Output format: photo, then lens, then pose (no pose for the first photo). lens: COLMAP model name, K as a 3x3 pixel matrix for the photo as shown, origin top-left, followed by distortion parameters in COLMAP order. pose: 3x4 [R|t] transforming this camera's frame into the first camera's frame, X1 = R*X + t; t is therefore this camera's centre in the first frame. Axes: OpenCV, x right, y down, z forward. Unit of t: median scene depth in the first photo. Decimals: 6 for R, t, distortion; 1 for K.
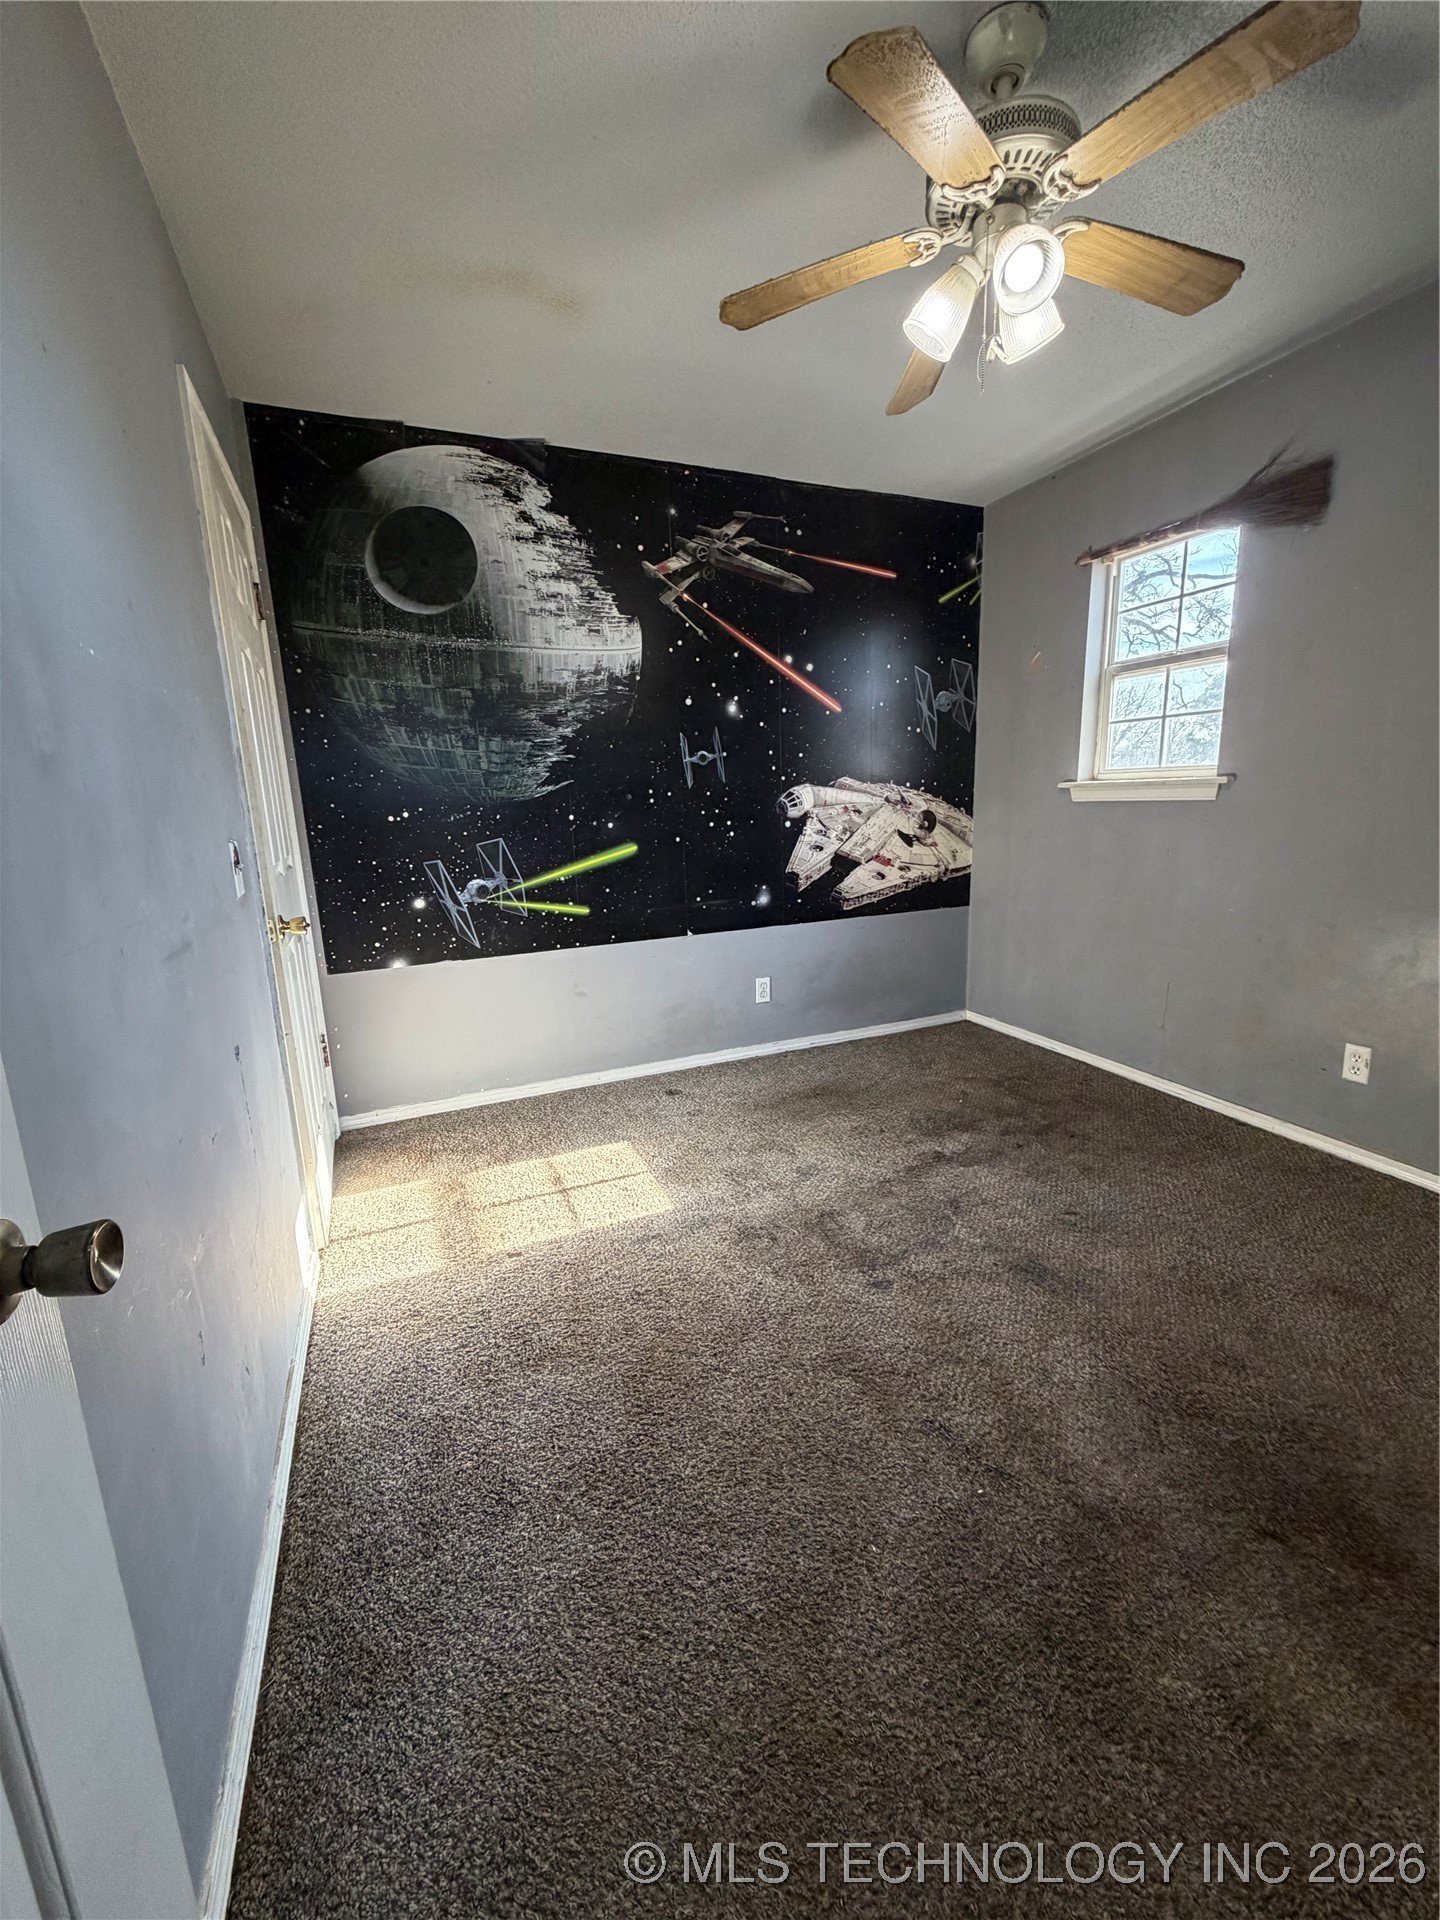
lens RADIAL K [[762.5, 0, 715.1], [0, 762.5, 956.9], [0, 0, 1]] dist [-0.000167, -0.000095]
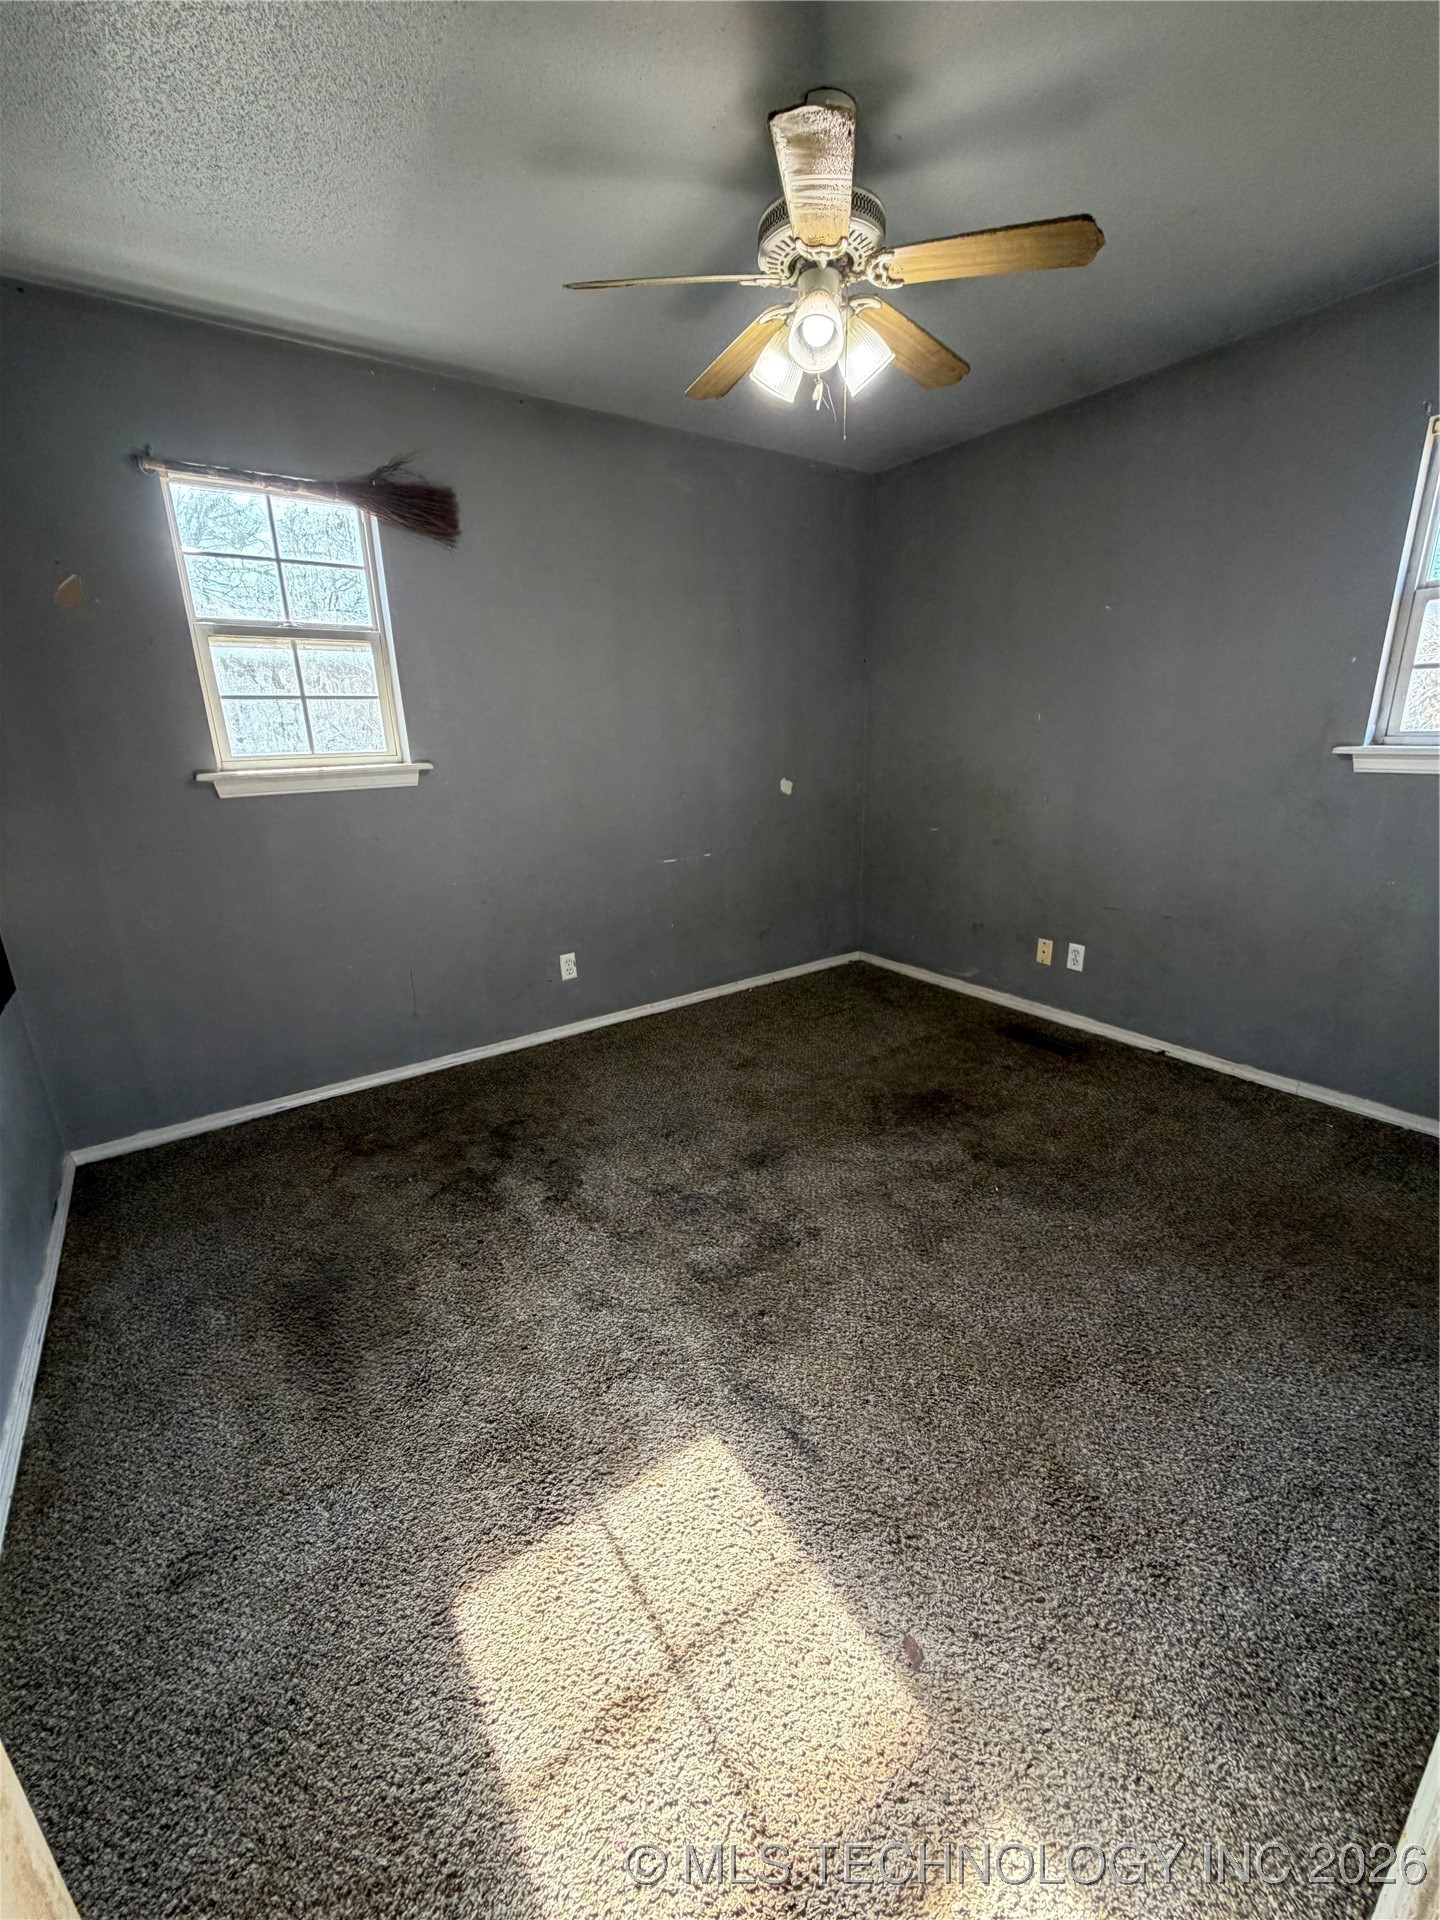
lens RADIAL K [[762.5, 0, 728.8], [0, 762.5, 953.0], [0, 0, 1]] dist [-0.000167, -0.000095]
pose [[-0.221069, -0.245417, 0.943874, -0.515653], [0.230116, 0.927367, 0.295022, -0.218042], [-0.947721, 0.282421, -0.148538, 0.873408]]
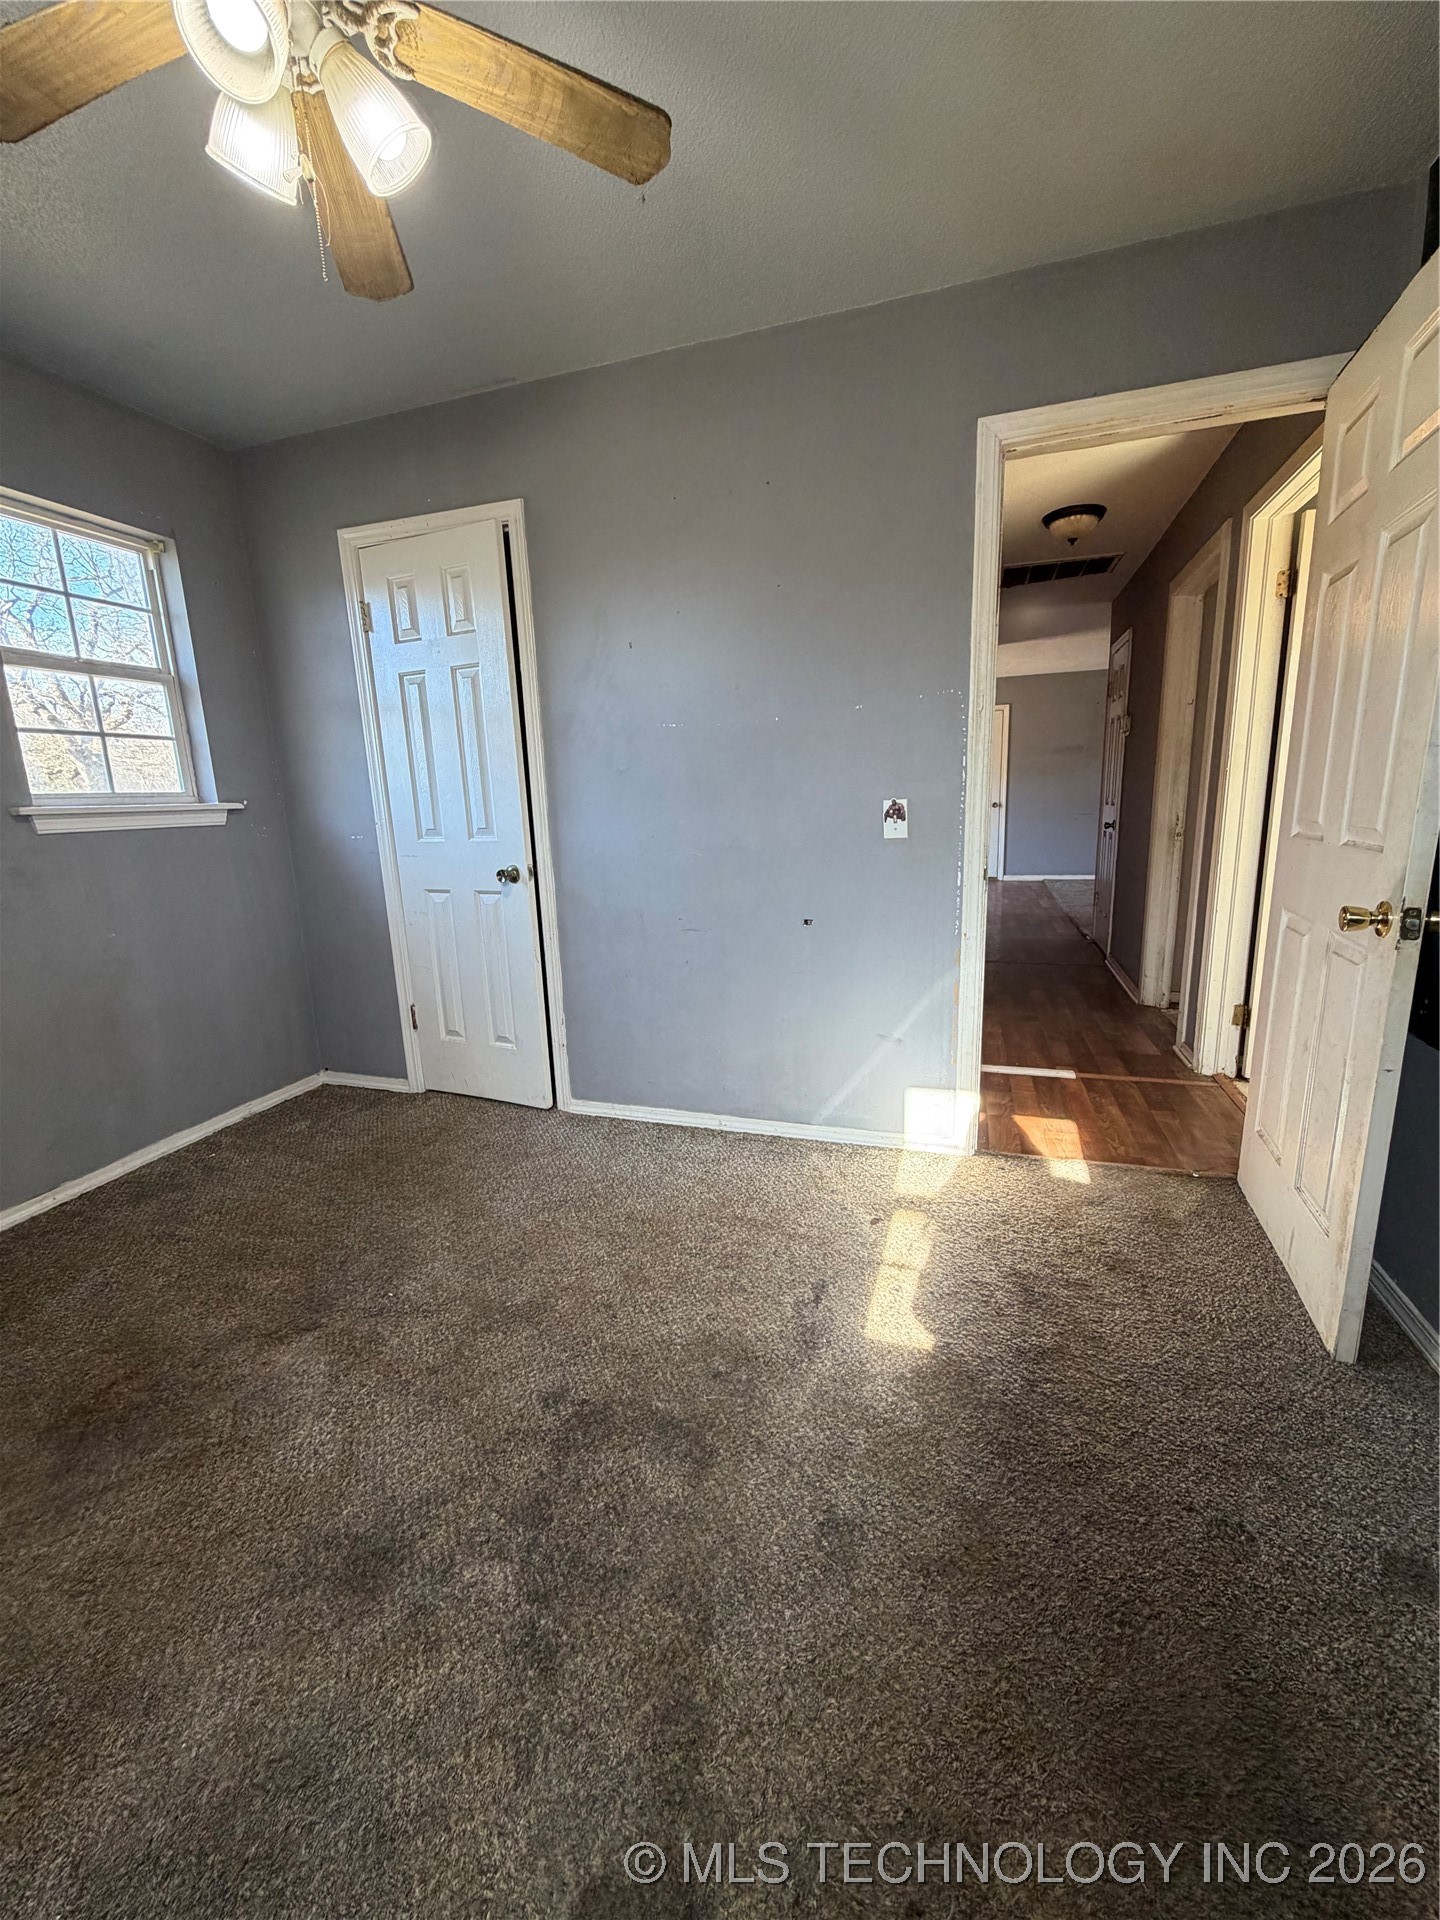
lens RADIAL K [[762.5, 0, 721.1], [0, 762.5, 957.3], [0, 0, 1]] dist [-0.000167, -0.000095]
pose [[-0.656131, 0.206507, -0.725843, 0.440247], [-0.101265, 0.929038, 0.355856, -0.226734], [0.747822, 0.306990, -0.588659, 1.096243]]
